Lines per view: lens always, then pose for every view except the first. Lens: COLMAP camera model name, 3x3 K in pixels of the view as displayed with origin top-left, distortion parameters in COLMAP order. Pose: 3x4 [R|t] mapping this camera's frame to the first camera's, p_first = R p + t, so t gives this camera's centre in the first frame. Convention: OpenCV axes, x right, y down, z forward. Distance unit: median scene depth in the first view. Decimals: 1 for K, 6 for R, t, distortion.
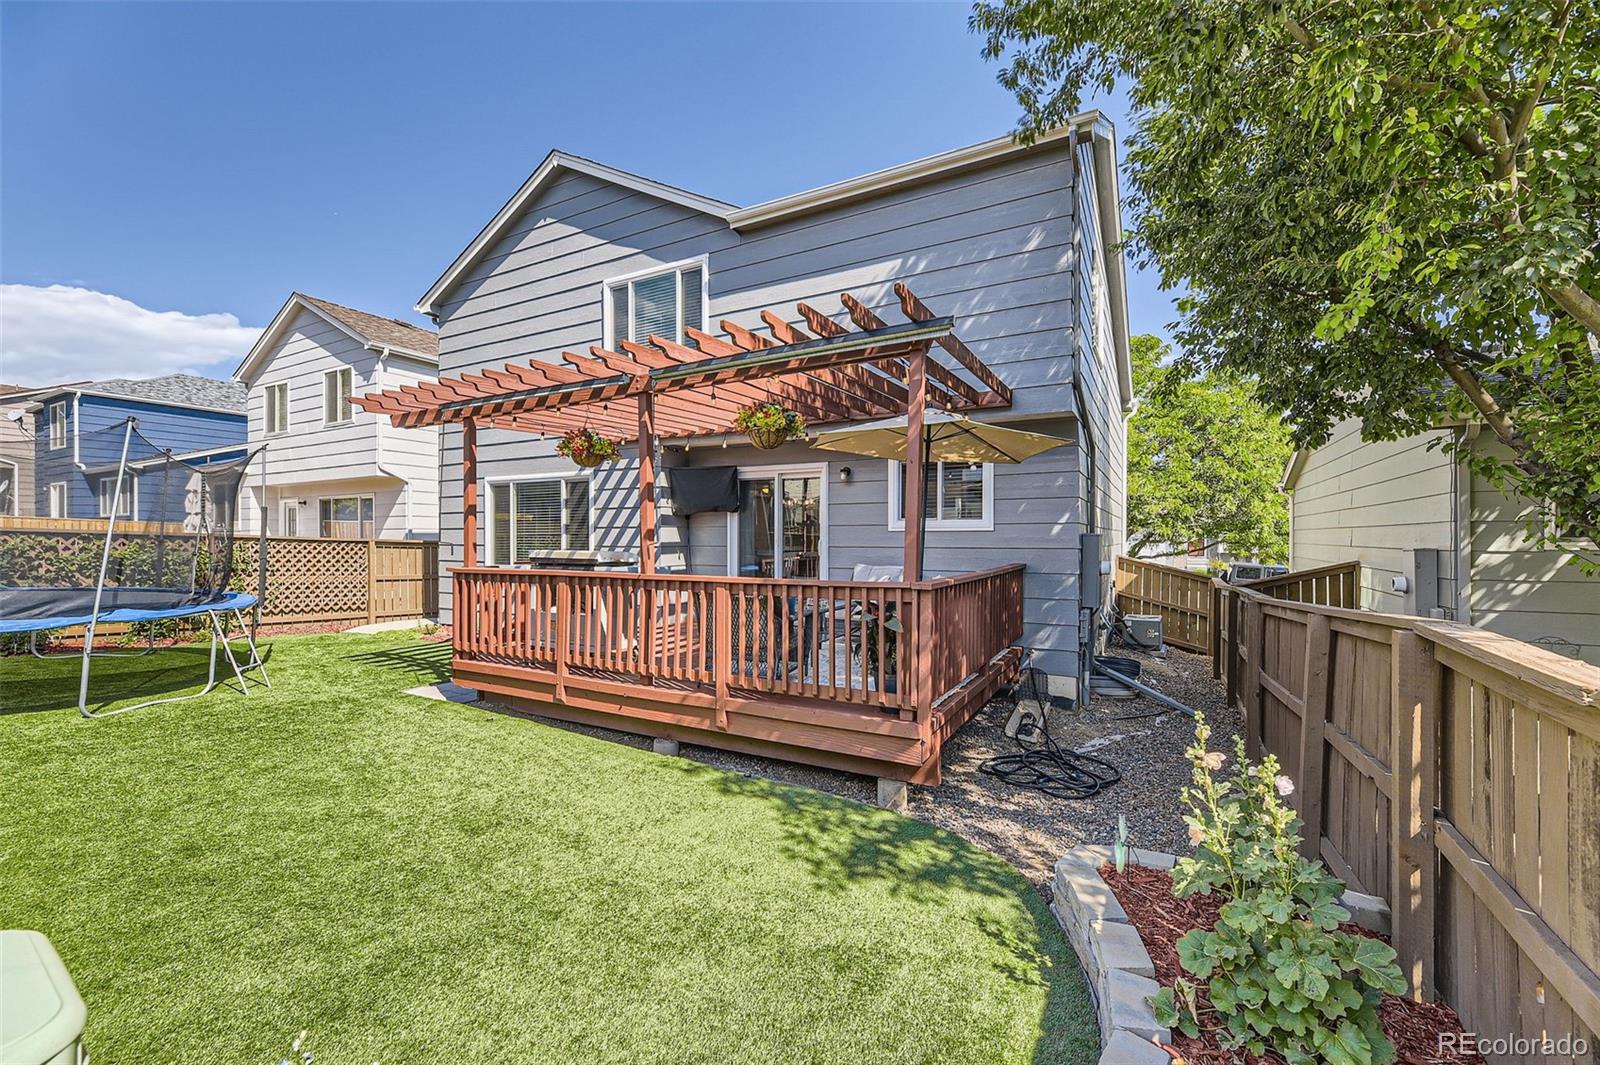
lens RADIAL K [[645.2, 0, 807.4], [0, 645.2, 537.0], [0, 0, 1]] dist [0.004254, 0.000320]
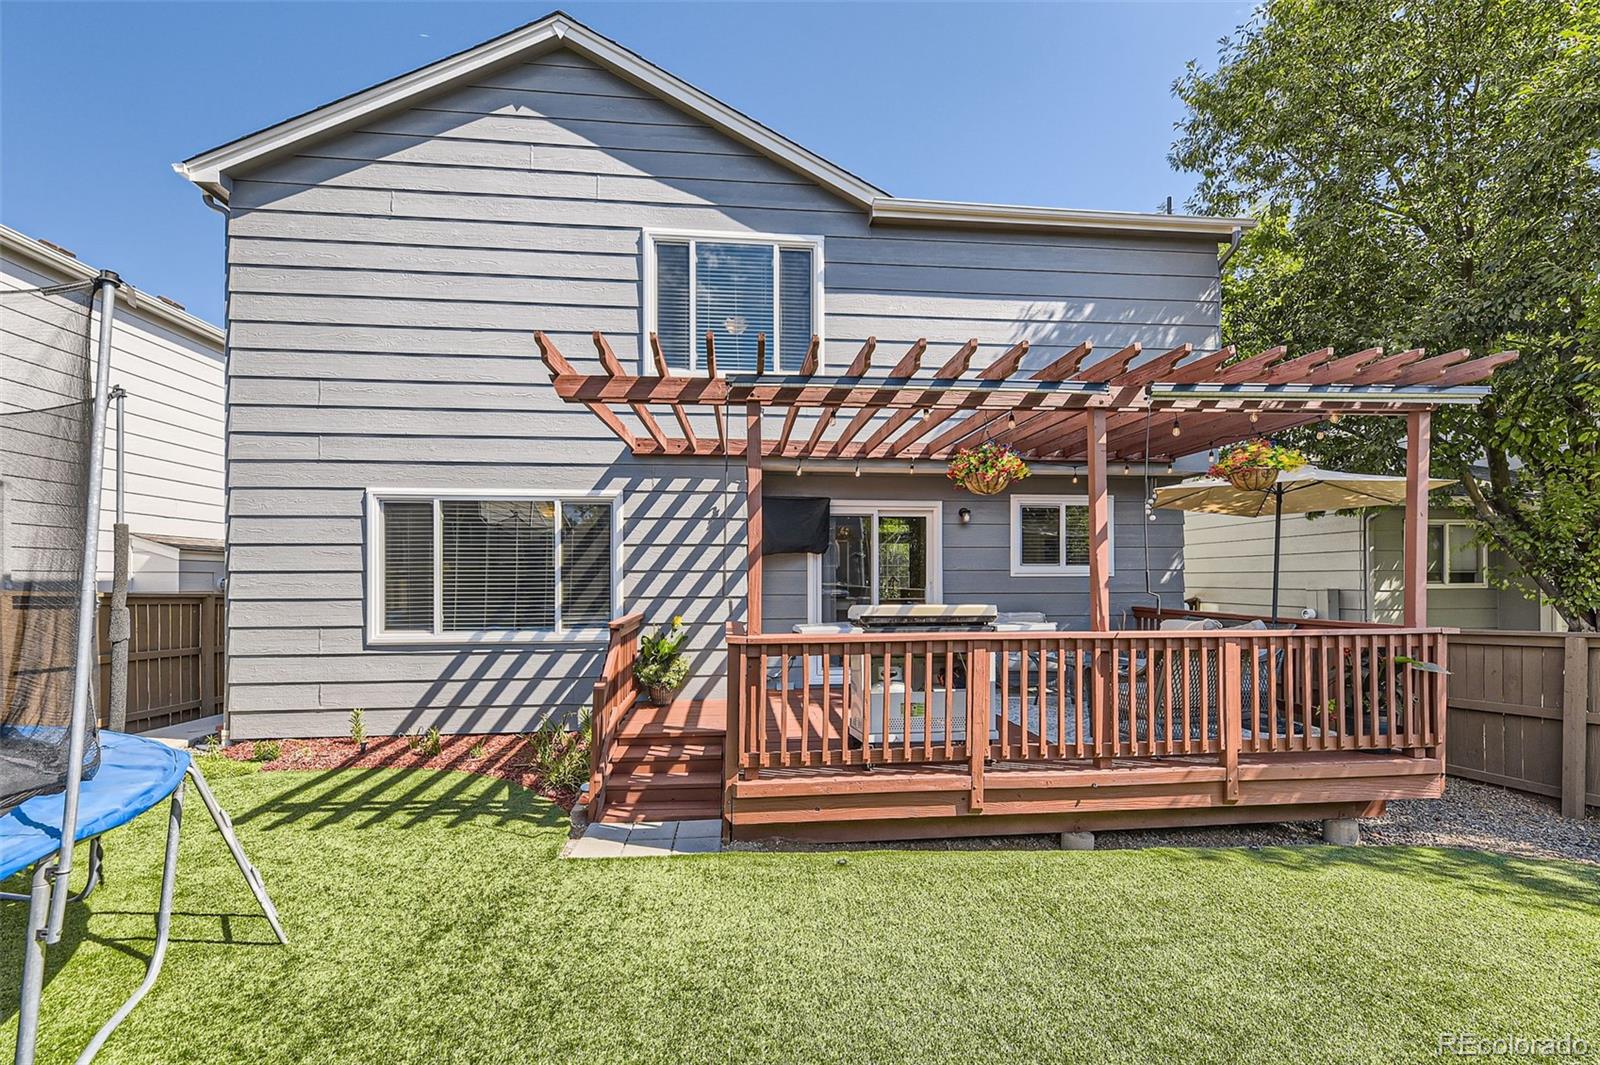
lens RADIAL K [[660.4, 0, 799.0], [0, 660.4, 577.7], [0, 0, 1]] dist [0.002660, 0.000404]
pose [[0.832469, -0.002191, 0.554068, -0.888837], [0.002509, 0.999997, 0.000185, -0.010931], [-0.554066, 0.001236, 0.832472, 0.447823]]
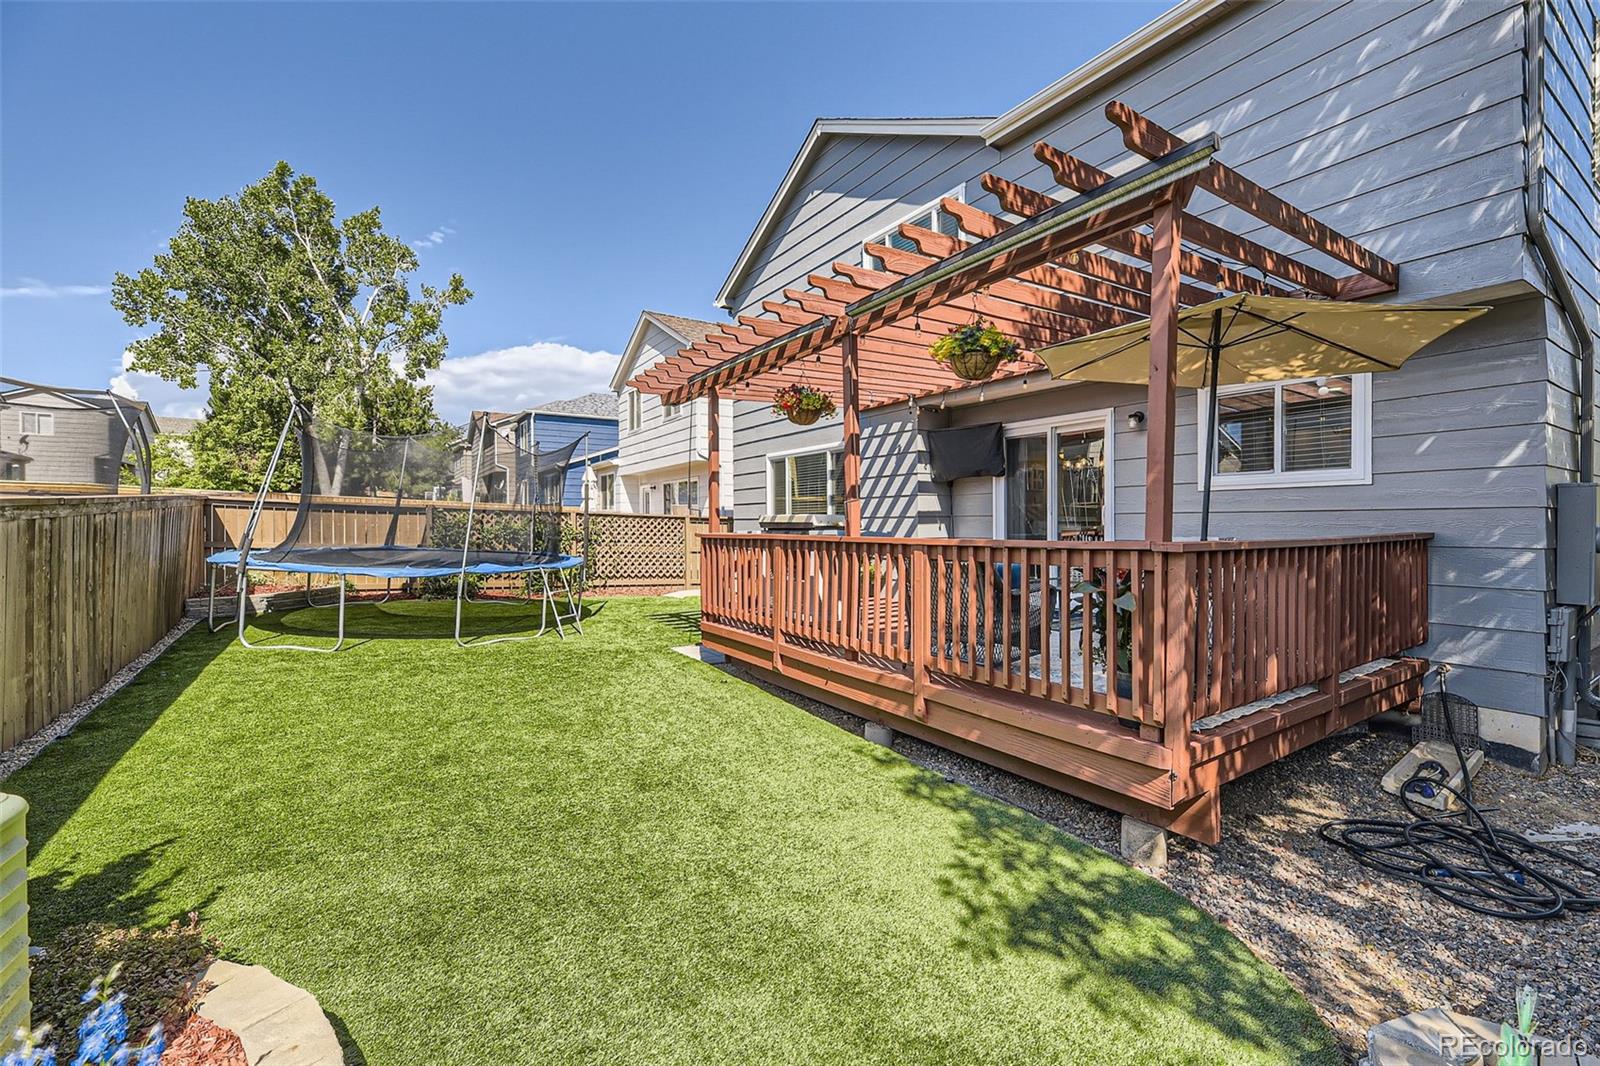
lens RADIAL K [[665.6, 0, 812.7], [0, 665.6, 525.2], [0, 0, 1]] dist [0.006364, 0.000505]
pose [[0.886124, -0.004133, -0.463431, 0.114908], [0.006930, 0.999967, 0.004333, 0.032230], [0.463397, -0.007051, 0.886123, 0.133790]]
